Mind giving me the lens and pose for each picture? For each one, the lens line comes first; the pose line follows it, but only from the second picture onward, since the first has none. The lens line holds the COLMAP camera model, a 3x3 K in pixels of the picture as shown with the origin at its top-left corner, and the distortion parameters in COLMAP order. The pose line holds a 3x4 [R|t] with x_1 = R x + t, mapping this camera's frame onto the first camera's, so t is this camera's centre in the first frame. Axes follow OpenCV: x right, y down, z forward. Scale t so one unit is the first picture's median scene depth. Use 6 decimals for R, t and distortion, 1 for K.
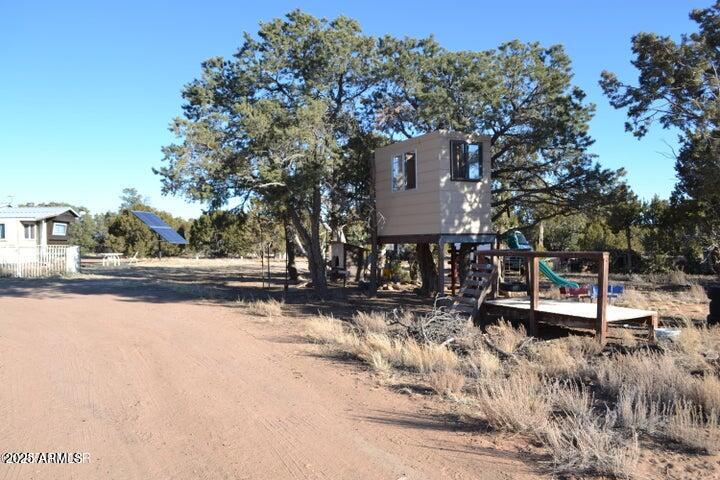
lens RADIAL K [[569.7, 0, 360.8], [0, 569.7, 239.3], [0, 0, 1]] dist [-0.012064, 0.000962]
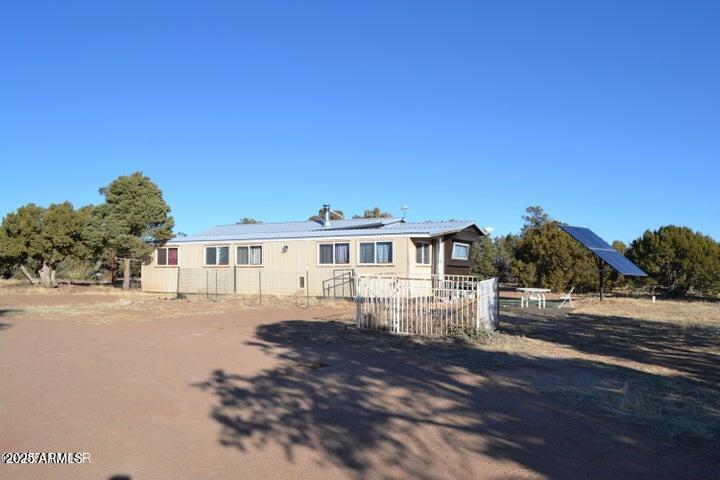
lens RADIAL K [[569.7, 0, 358.9], [0, 569.7, 241.2], [0, 0, 1]] dist [-0.012064, 0.000962]
pose [[0.790992, -0.006942, -0.611787, -0.188007], [-0.020963, 0.999041, -0.038440, -0.000045], [0.611467, 0.043230, 0.790088, 0.345492]]
